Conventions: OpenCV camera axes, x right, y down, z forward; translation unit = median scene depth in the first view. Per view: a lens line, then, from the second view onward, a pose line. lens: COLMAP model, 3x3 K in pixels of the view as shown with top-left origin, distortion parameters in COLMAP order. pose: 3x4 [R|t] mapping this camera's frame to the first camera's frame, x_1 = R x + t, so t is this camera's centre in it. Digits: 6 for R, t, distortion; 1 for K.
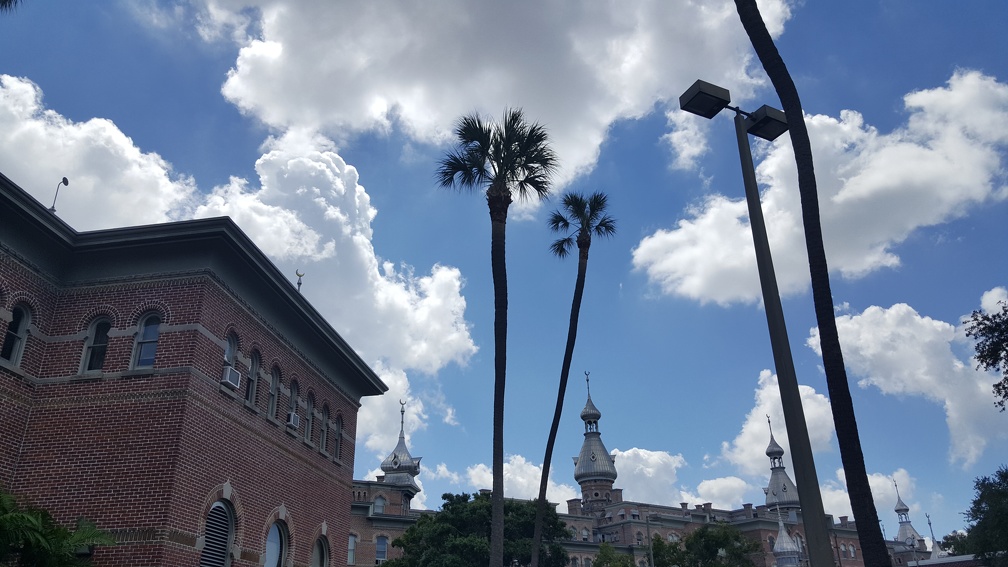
lens RADIAL K [[747.0, 0, 509.4], [0, 747.0, 291.3], [0, 0, 1]] dist [0.059448, -0.000652]
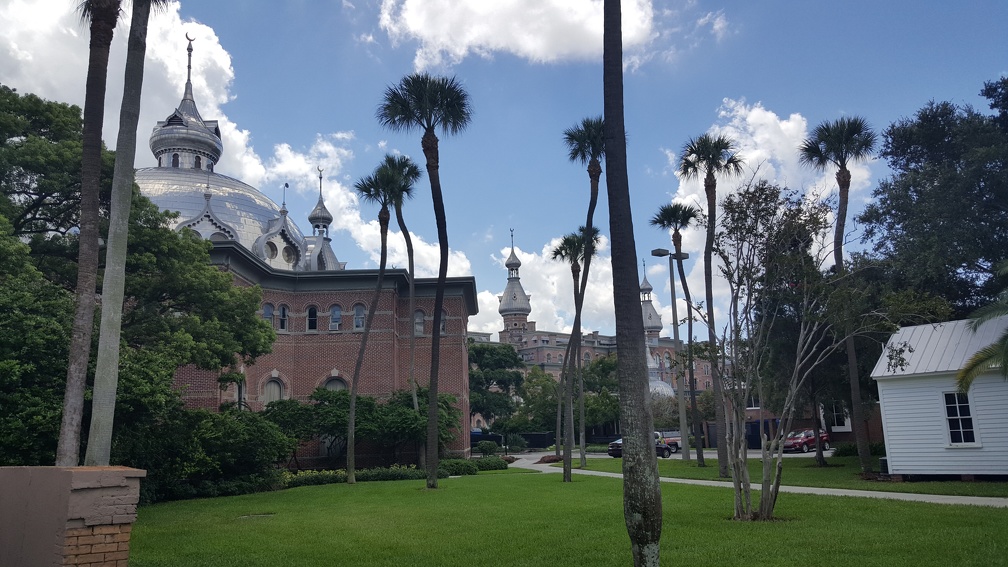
lens RADIAL K [[747.0, 0, 499.2], [0, 747.0, 284.1], [0, 0, 1]] dist [0.059448, -0.000652]
pose [[0.987765, 0.025323, 0.153878, -0.561066], [-0.062512, 0.968277, 0.241932, -0.545257], [-0.142870, -0.248591, 0.958014, -1.101892]]
